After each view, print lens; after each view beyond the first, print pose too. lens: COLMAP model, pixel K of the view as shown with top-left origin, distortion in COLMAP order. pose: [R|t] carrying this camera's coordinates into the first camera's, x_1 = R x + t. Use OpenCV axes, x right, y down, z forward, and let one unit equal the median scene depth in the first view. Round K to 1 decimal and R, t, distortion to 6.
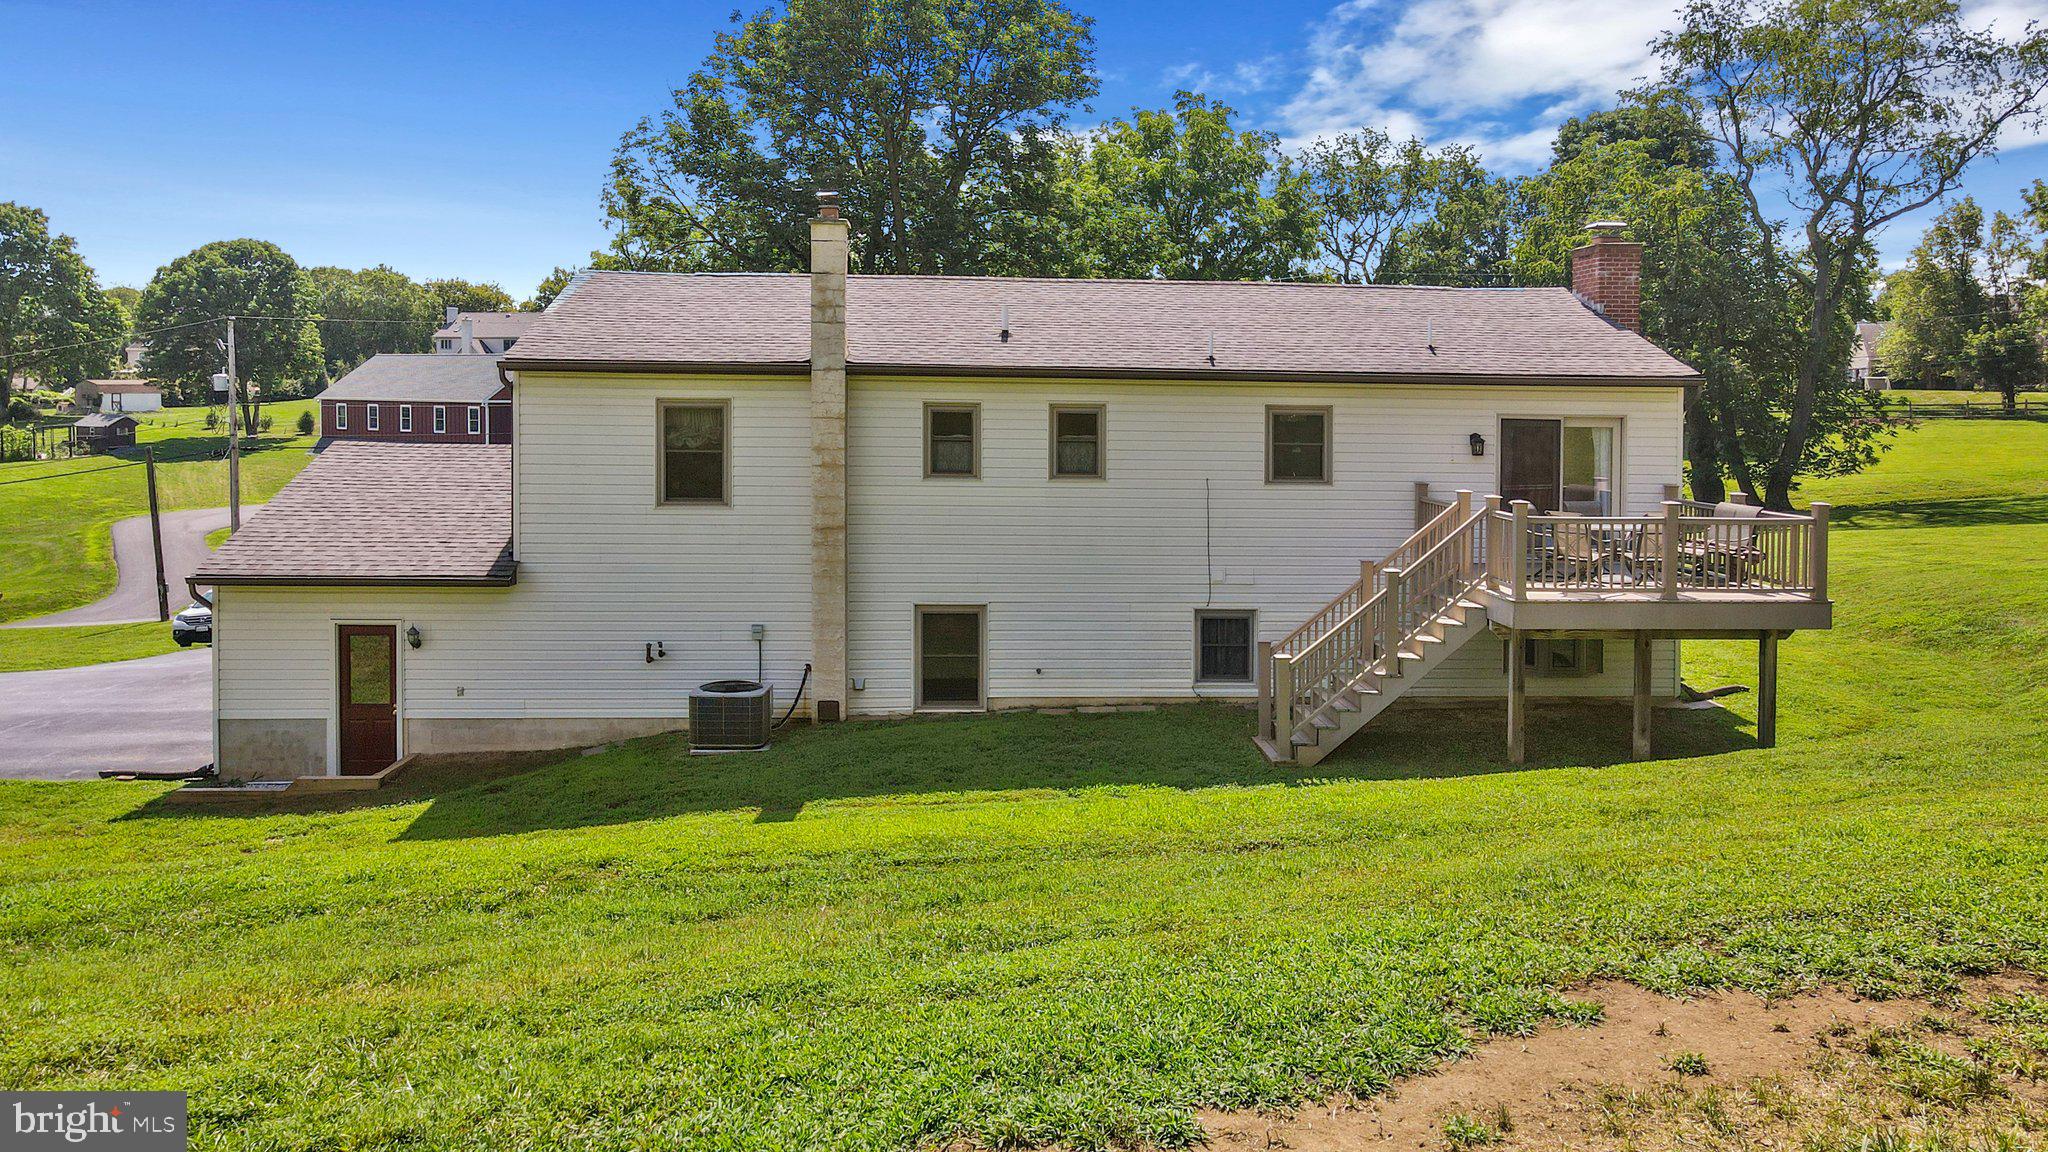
lens RADIAL K [[1520.7, 0, 1025.3], [0, 1520.7, 576.8], [0, 0, 1]] dist [0.001667, 0.000645]
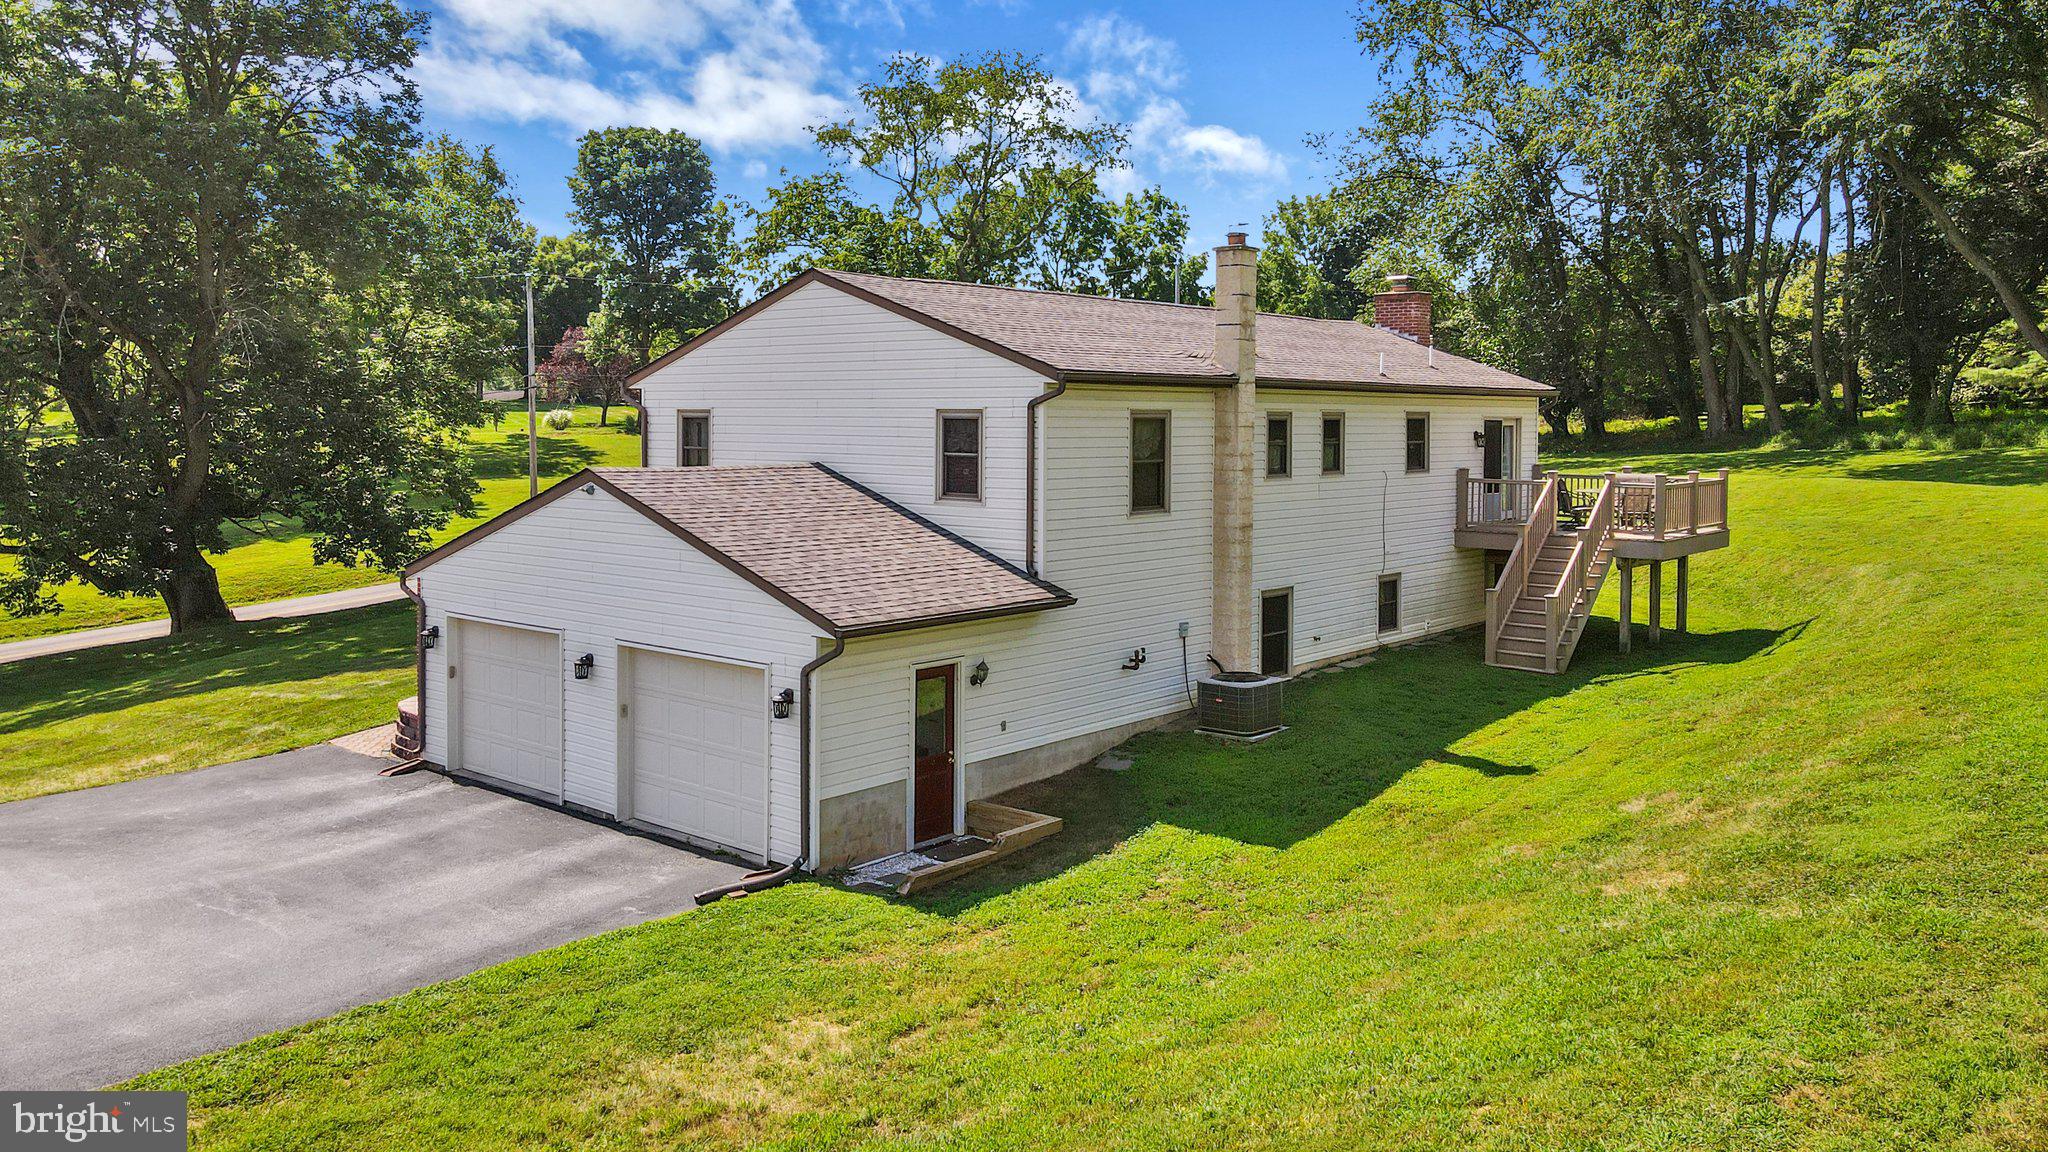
lens RADIAL K [[1520.7, 0, 1025.6], [0, 1520.7, 575.4], [0, 0, 1]] dist [0.001667, 0.000645]
pose [[0.711495, -0.082739, 0.697803, -0.988539], [0.081553, 0.996056, 0.034950, -0.047110], [-0.697943, 0.032042, 0.715437, 0.317060]]
